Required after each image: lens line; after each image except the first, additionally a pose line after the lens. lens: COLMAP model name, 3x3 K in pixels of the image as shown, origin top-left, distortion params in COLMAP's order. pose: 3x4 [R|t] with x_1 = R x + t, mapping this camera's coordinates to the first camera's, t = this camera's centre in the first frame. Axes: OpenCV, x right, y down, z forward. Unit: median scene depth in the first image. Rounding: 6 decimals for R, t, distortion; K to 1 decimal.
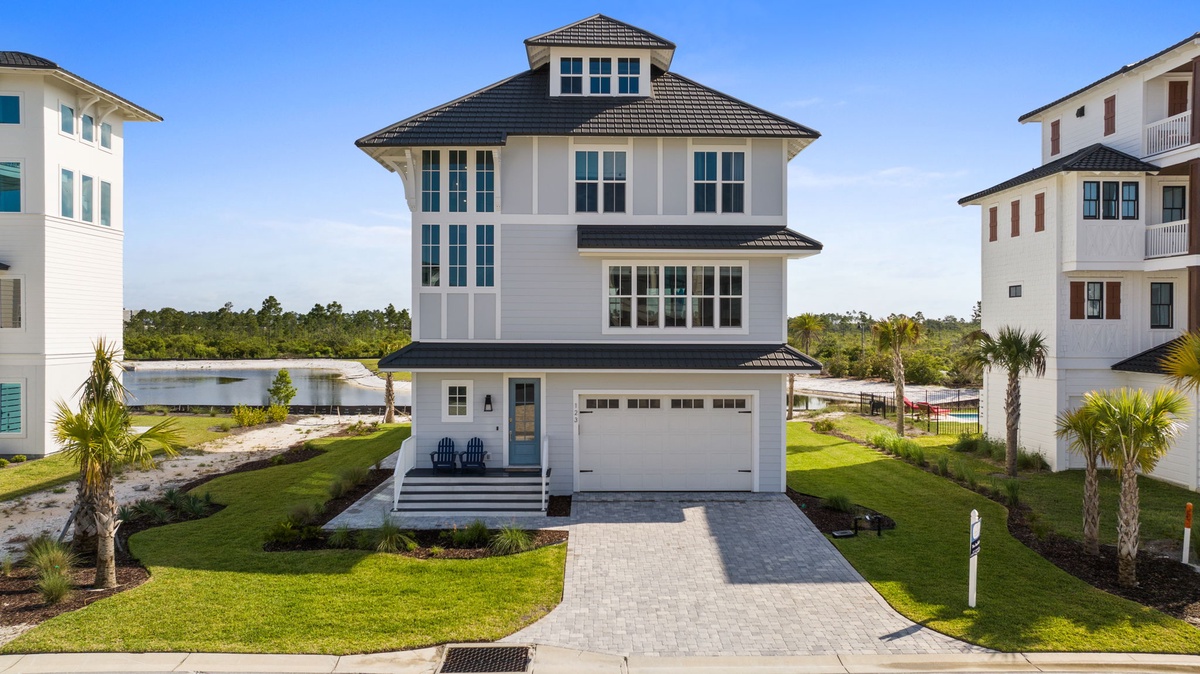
lens RADIAL K [[853.4, 0, 604.5], [0, 853.4, 332.1], [0, 0, 1]] dist [-0.017694, 0.006463]
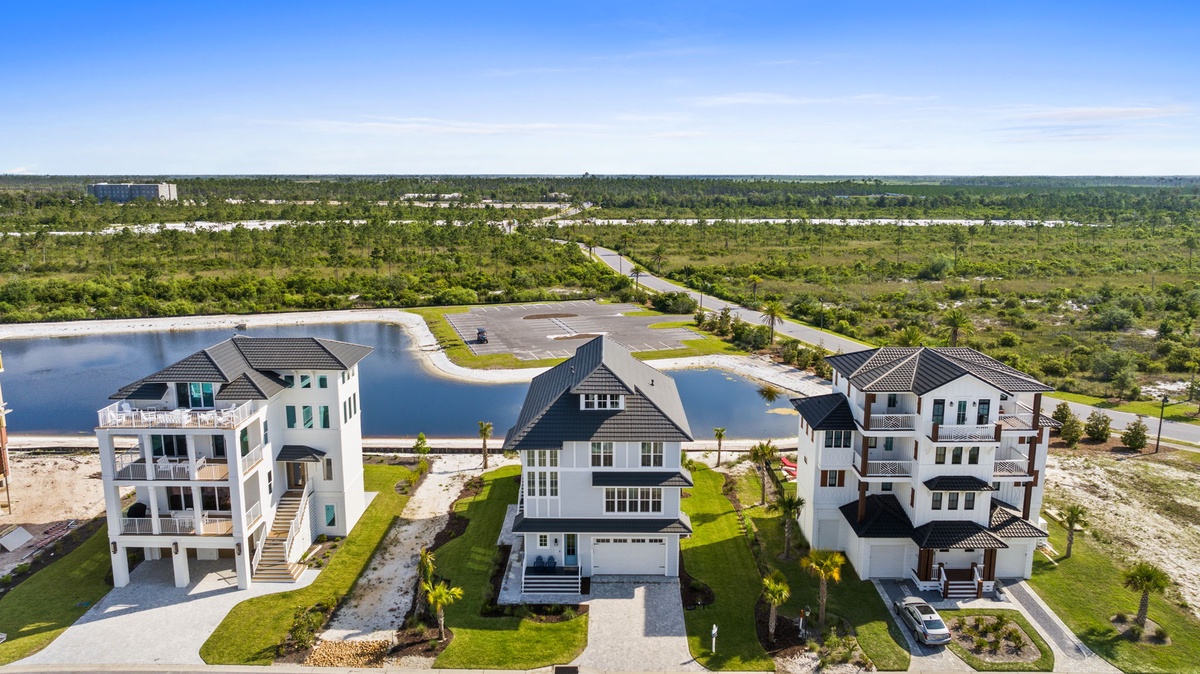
lens RADIAL K [[853.4, 0, 604.5], [0, 853.4, 332.1], [0, 0, 1]] dist [-0.017694, 0.006463]
pose [[0.999729, 0.003413, -0.023012, 0.055949], [0.000739, 0.984017, 0.178073, -0.938297], [0.023252, -0.178042, 0.983748, -1.282507]]
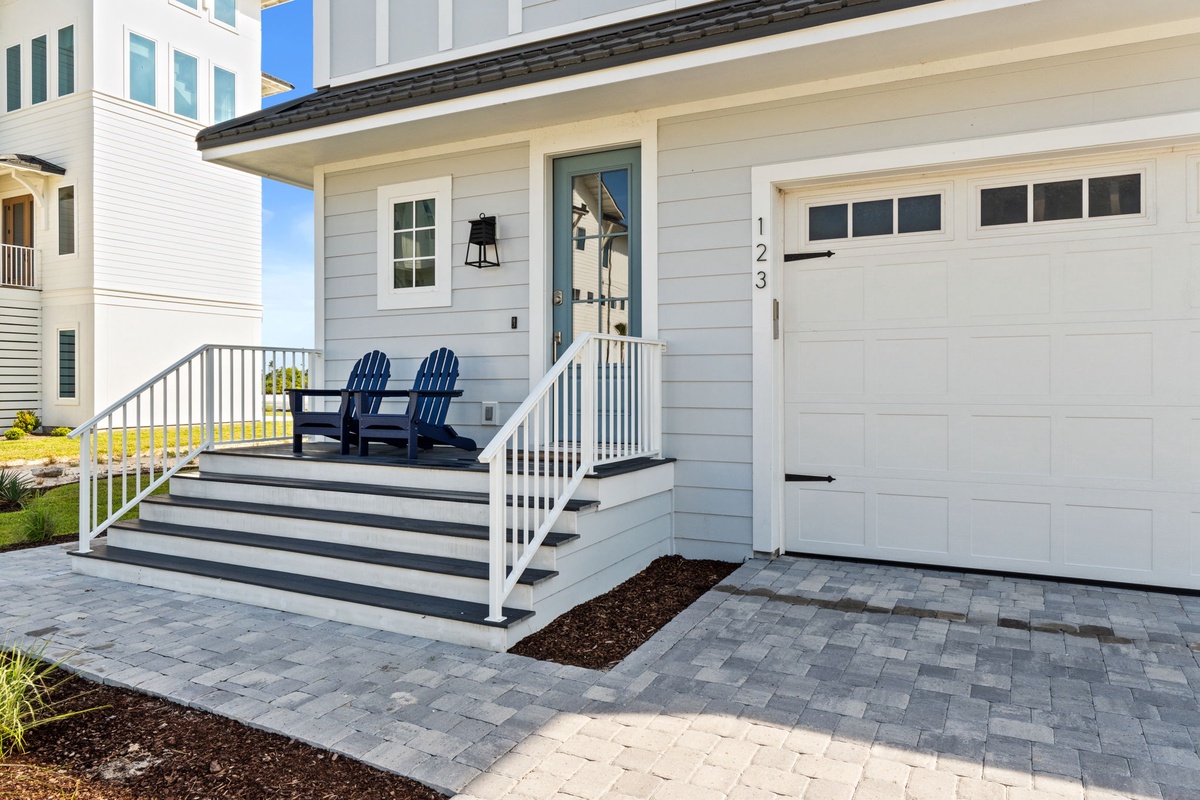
lens RADIAL K [[807.7, 0, 598.0], [0, 807.7, 388.1], [0, 0, 1]] dist [-0.003050, -0.000294]
pose [[0.875935, 0.001180, -0.482428, 0.043137], [-0.003785, 0.999983, -0.004426, 0.138167], [0.482415, 0.005703, 0.875924, 0.759012]]
